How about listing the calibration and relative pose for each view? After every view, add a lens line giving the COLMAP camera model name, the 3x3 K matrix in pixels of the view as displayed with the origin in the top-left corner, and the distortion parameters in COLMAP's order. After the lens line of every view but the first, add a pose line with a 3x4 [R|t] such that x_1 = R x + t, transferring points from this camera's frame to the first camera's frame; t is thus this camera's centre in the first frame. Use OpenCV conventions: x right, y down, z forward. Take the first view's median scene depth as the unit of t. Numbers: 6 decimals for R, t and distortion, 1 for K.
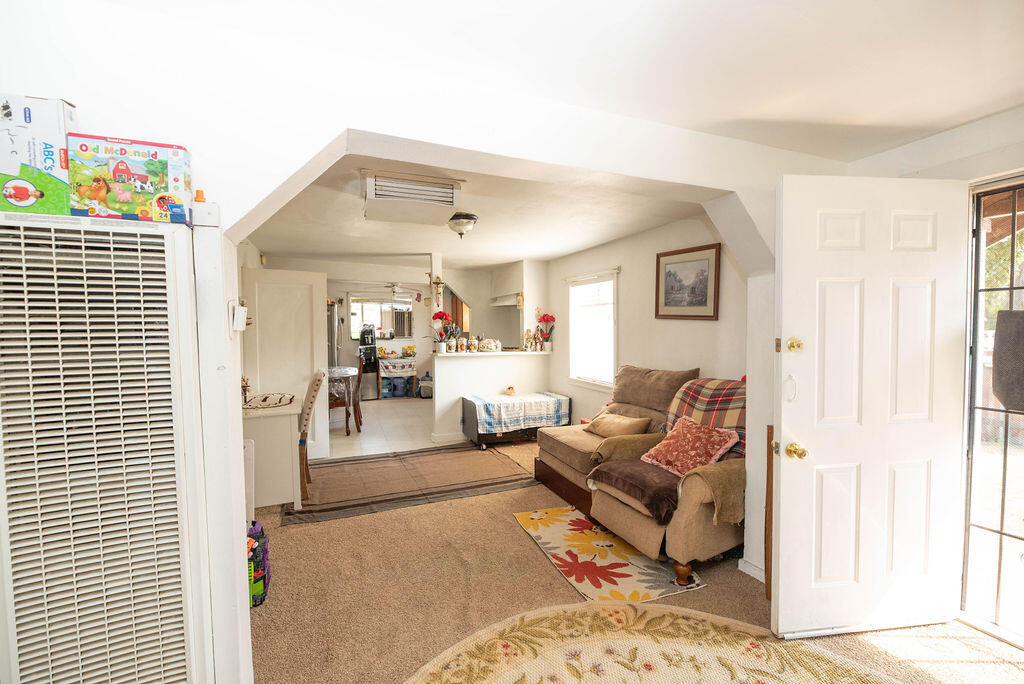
lens RADIAL K [[400.0, 0, 509.3], [0, 400.0, 341.0], [0, 0, 1]] dist [-0.002003, -0.000803]
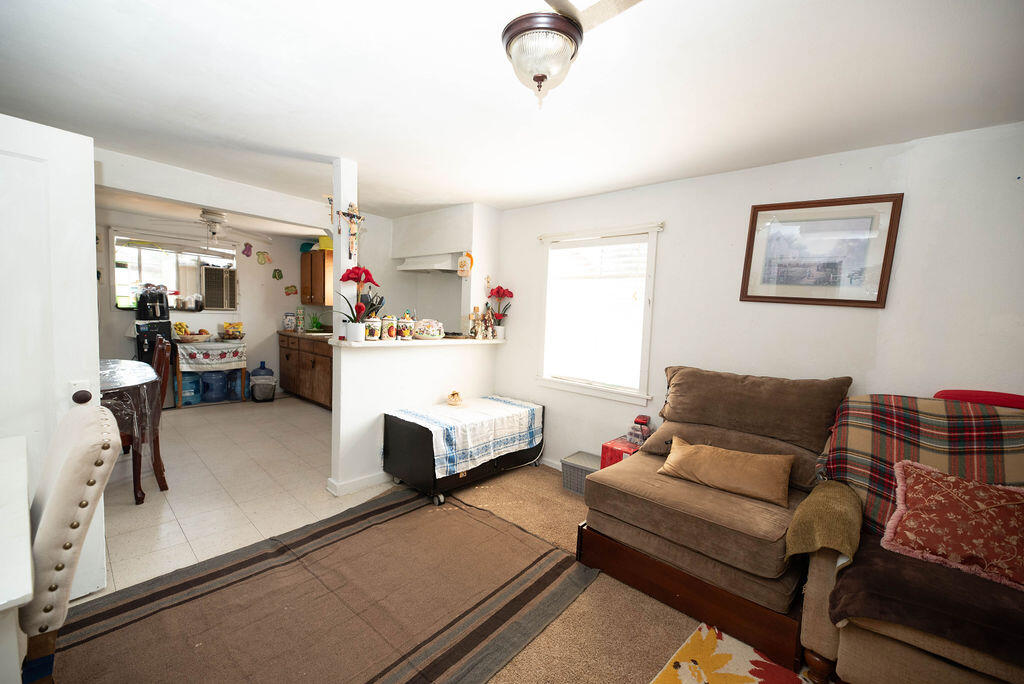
lens RADIAL K [[400.0, 0, 506.4], [0, 400.0, 341.5], [0, 0, 1]] dist [-0.002003, -0.000803]
pose [[0.905936, 0.012777, 0.423221, -0.198993], [-0.034486, 0.998450, 0.043676, -0.001278], [-0.422007, -0.054163, 0.904973, 0.364210]]
